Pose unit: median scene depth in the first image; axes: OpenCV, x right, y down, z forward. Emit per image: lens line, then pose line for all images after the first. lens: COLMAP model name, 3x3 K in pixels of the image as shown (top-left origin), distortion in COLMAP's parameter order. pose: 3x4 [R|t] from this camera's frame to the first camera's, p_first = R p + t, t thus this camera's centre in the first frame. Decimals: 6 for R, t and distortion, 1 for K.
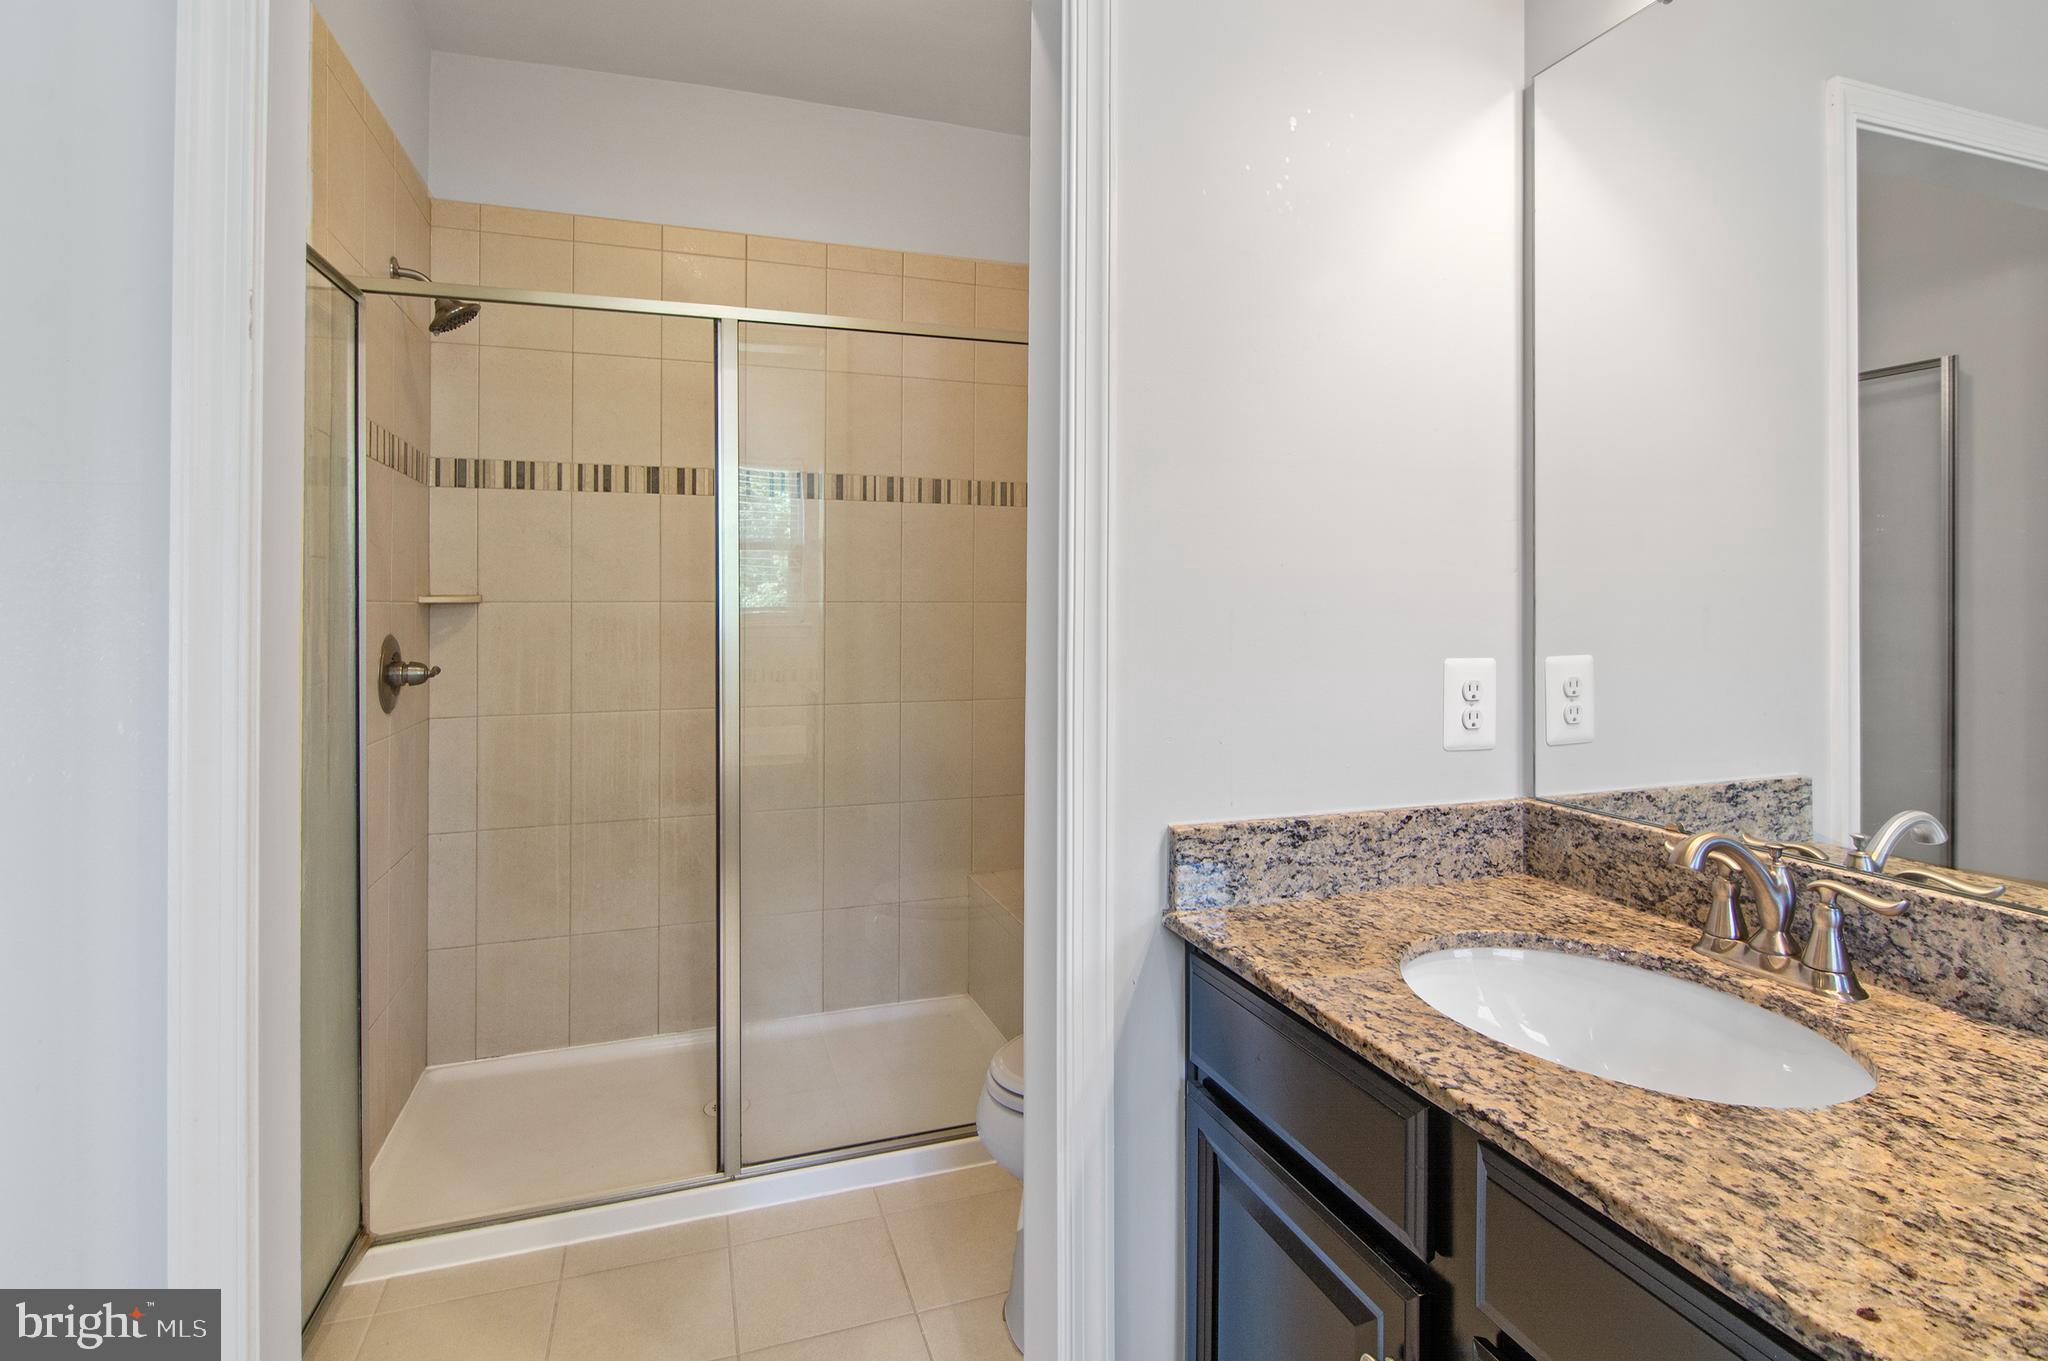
lens RADIAL K [[1015.6, 0, 1023.2], [0, 1015.6, 602.8], [0, 0, 1]] dist [-0.002841, -0.001589]
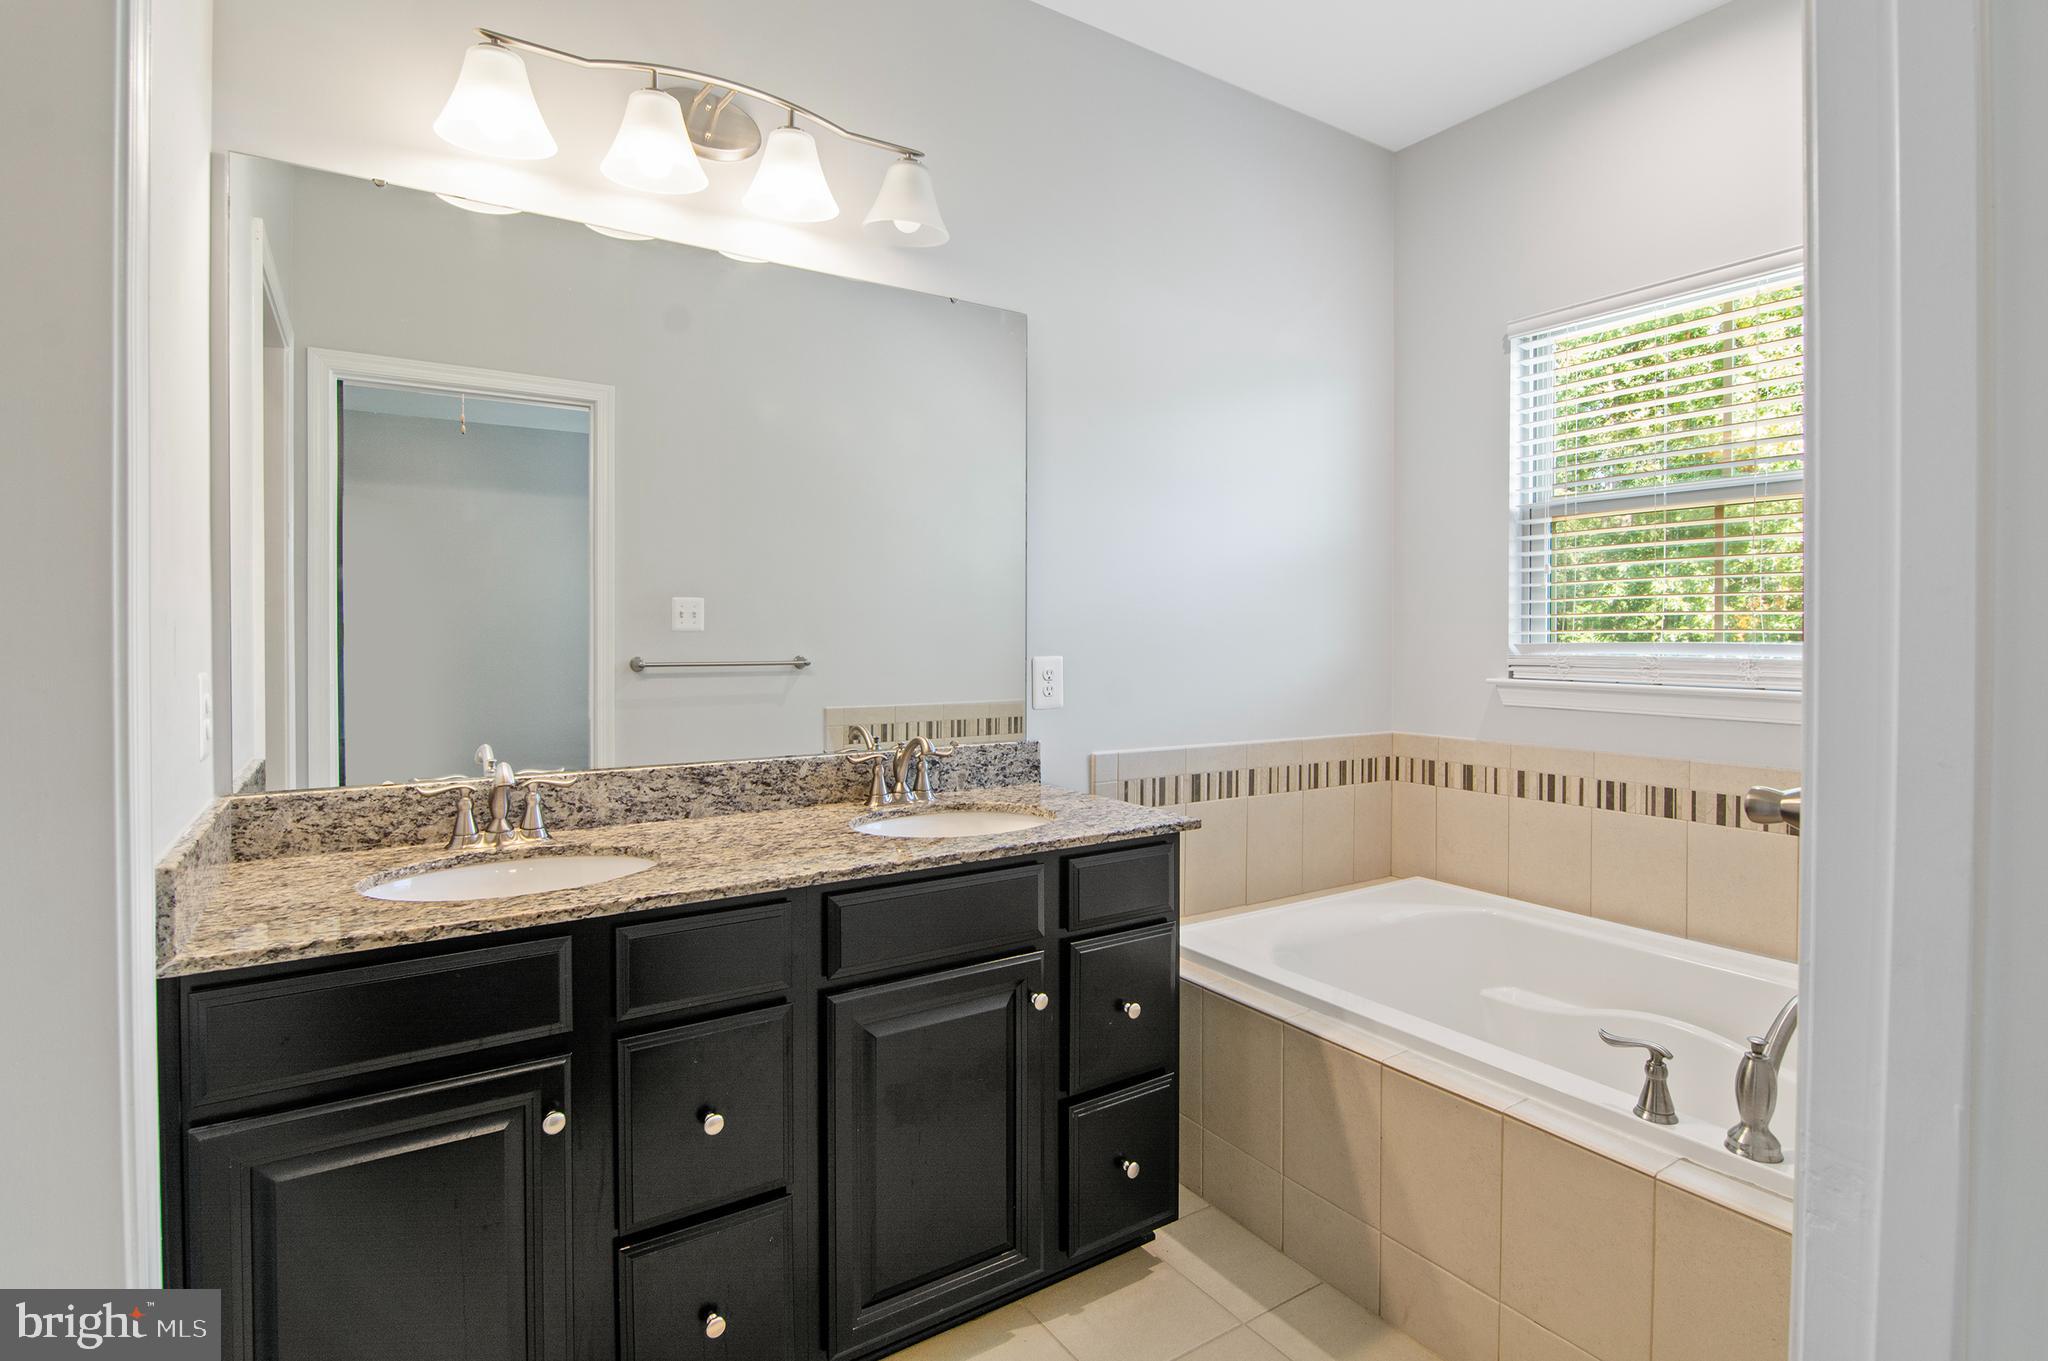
lens RADIAL K [[1015.6, 0, 1023.2], [0, 1015.6, 602.8], [0, 0, 1]] dist [-0.002841, -0.001589]
pose [[-0.243776, 0.026296, 0.969475, -1.227870], [0.000096, 0.999633, -0.027089, 0.013014], [-0.969832, -0.006510, -0.243689, 0.637086]]
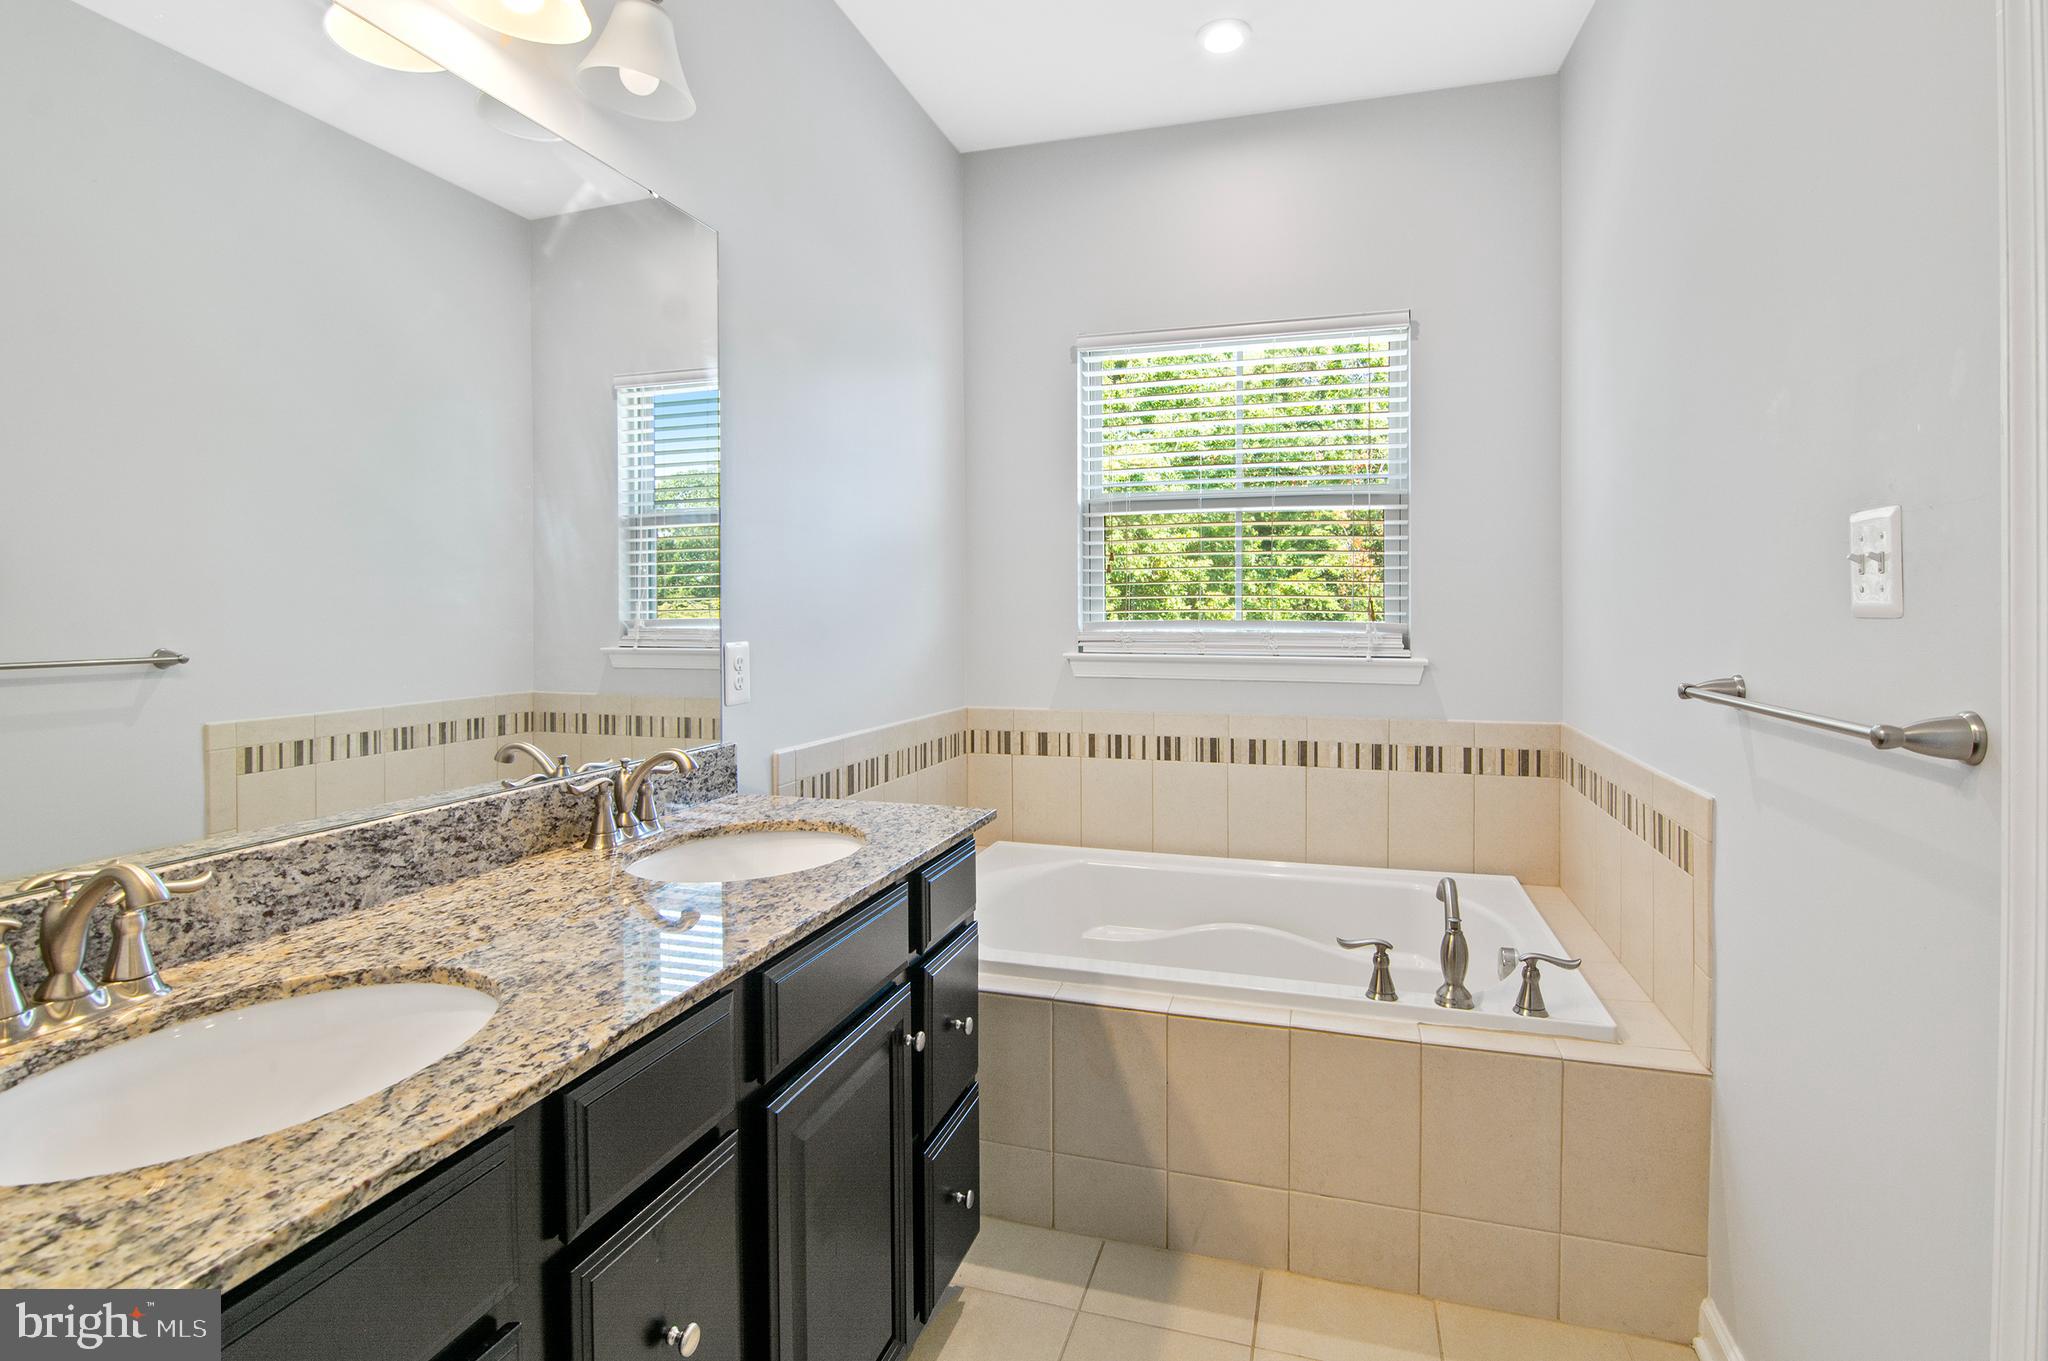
lens RADIAL K [[1019.1, 0, 1027.3], [0, 1019.1, 577.8], [0, 0, 1]] dist [-0.002940, -0.005262]
pose [[-0.808306, 0.017069, 0.588515, -0.522357], [0.000218, 0.999588, -0.028692, 0.002652], [-0.588762, -0.023064, -0.807977, 1.367360]]
